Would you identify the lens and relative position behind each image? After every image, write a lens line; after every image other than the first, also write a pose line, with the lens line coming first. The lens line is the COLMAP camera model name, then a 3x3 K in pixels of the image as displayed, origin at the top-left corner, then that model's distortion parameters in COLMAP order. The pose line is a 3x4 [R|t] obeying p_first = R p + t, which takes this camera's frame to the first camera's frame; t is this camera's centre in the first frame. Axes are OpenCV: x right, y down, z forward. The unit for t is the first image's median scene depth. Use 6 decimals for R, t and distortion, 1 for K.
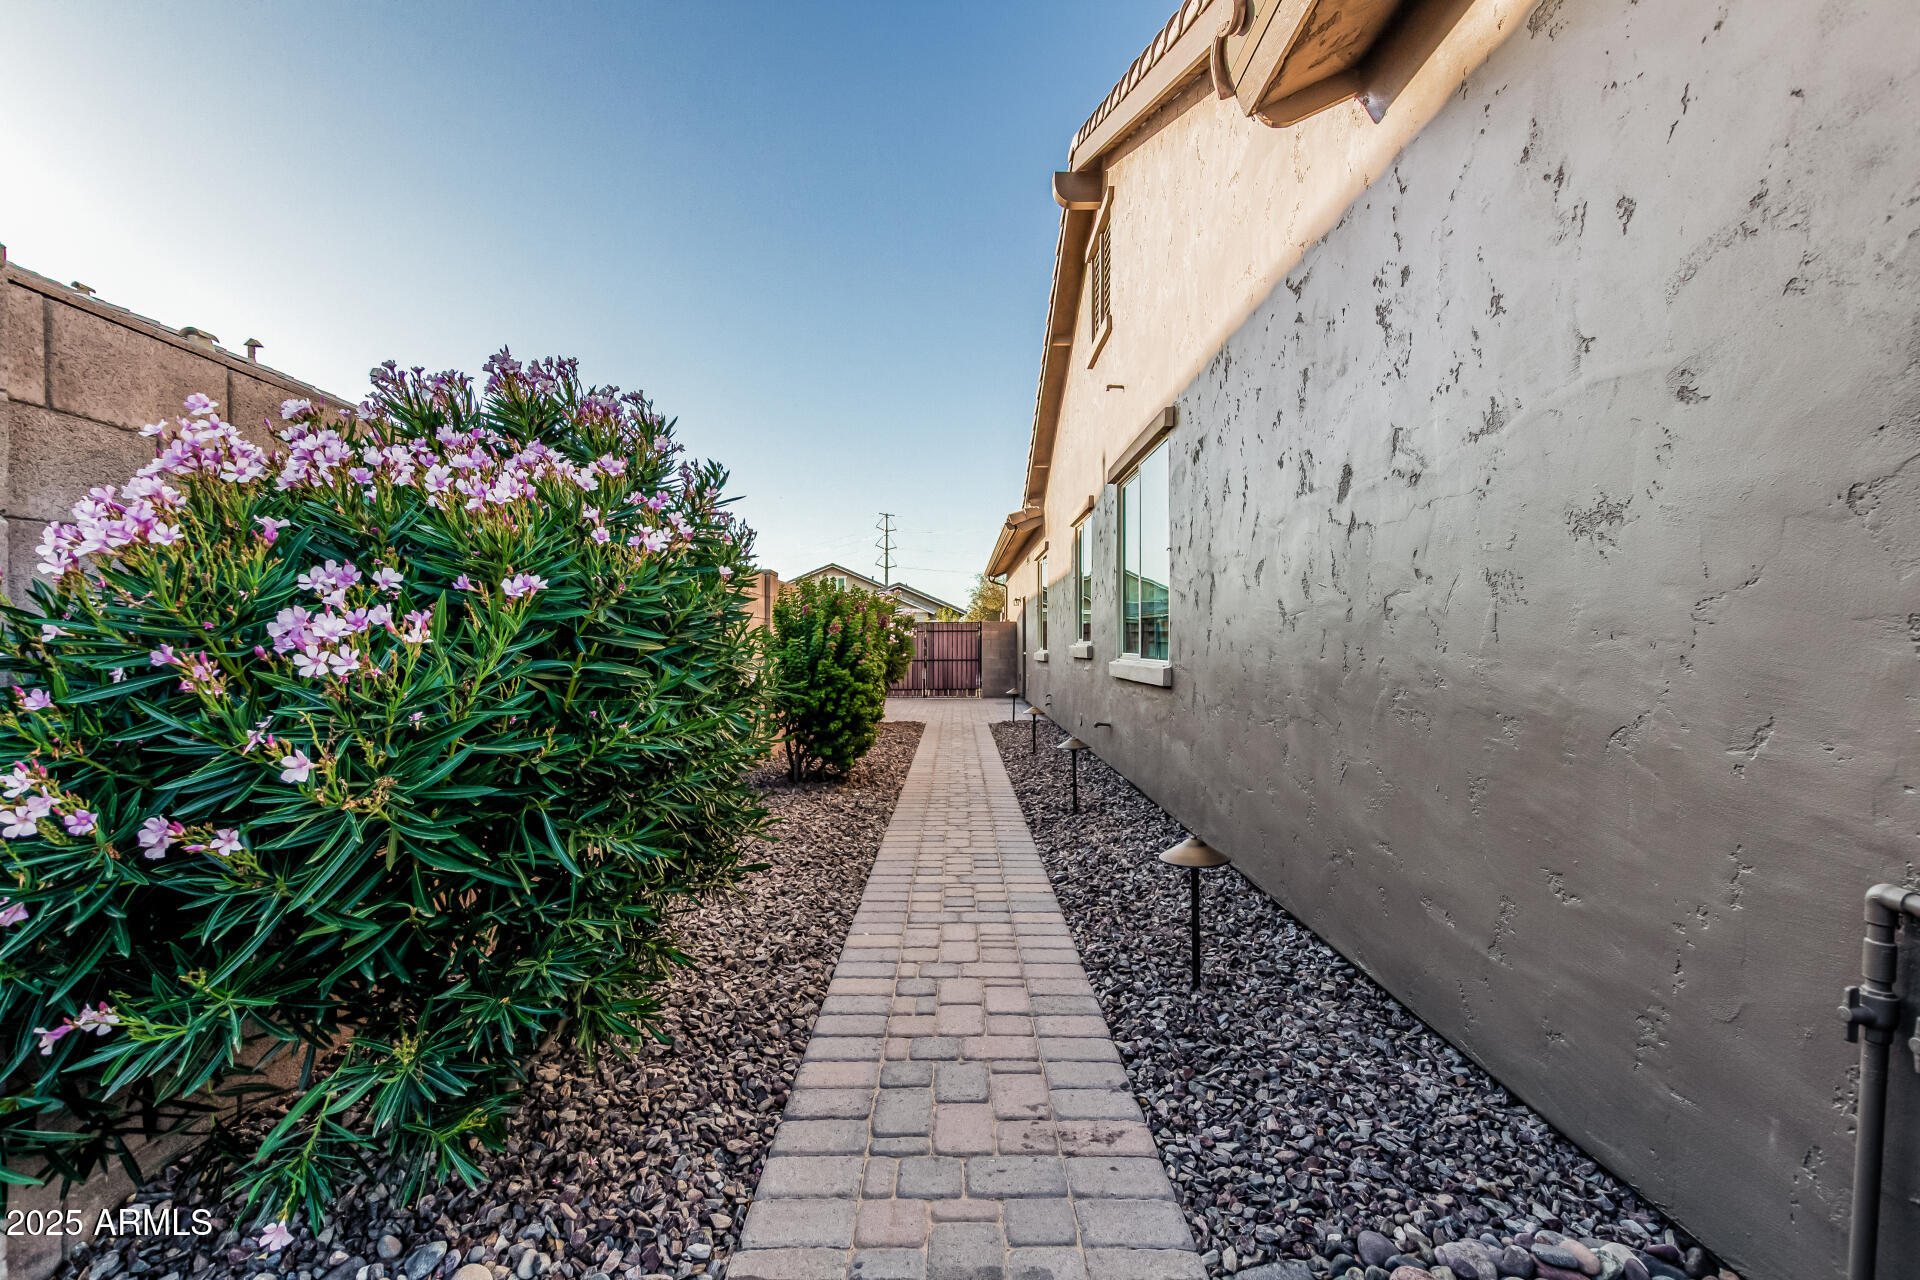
lens RADIAL K [[865.1, 0, 963.3], [0, 865.1, 643.1], [0, 0, 1]] dist [0.002725, -0.000153]
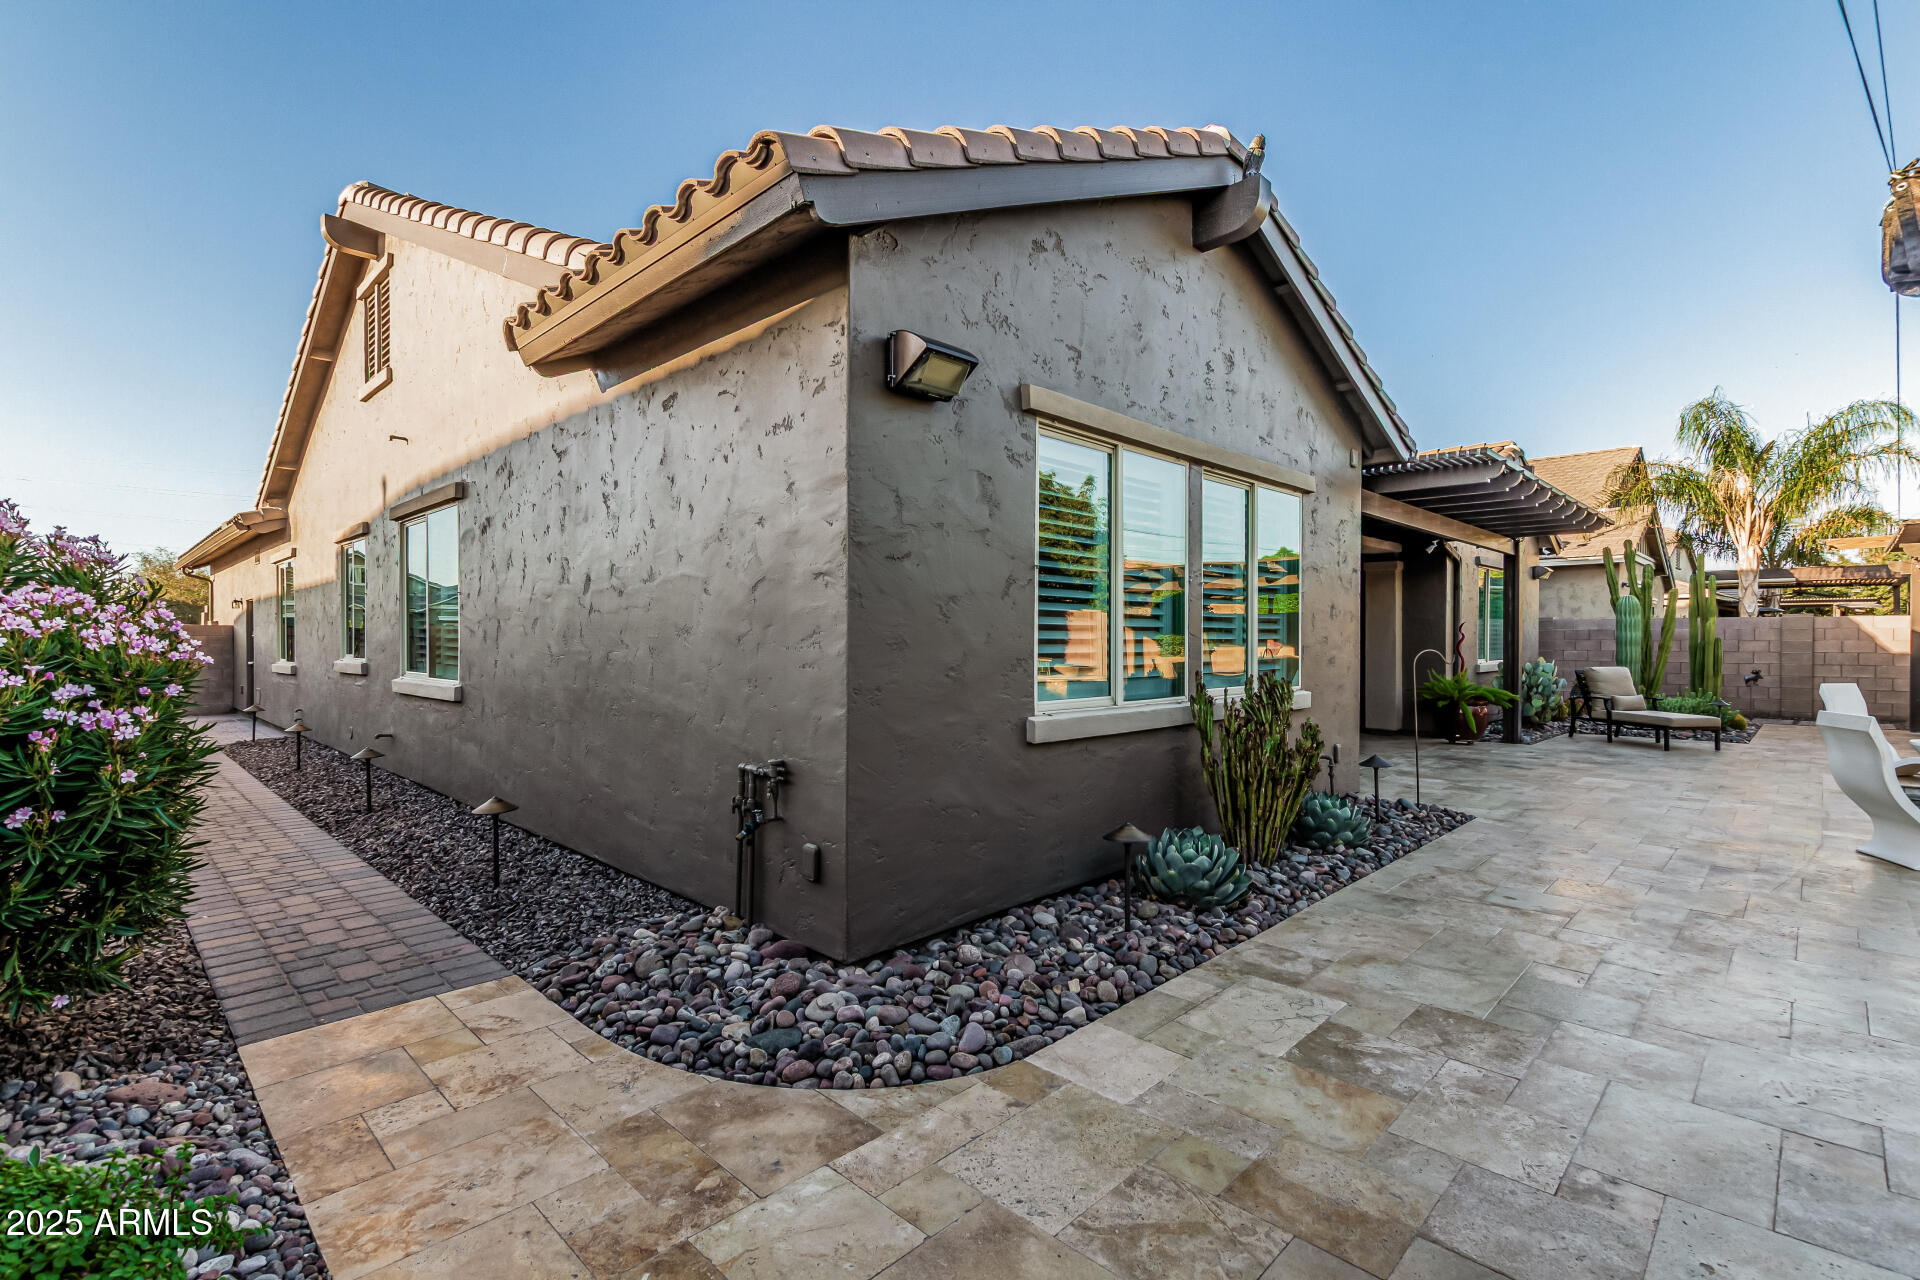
lens RADIAL K [[865.1, 0, 963.3], [0, 865.1, 643.1], [0, 0, 1]] dist [0.002725, -0.000153]
pose [[0.702044, -0.005540, 0.712112, -0.270027], [0.000799, 0.999975, 0.006992, -0.078896], [-0.712133, -0.004340, 0.702031, -0.767207]]
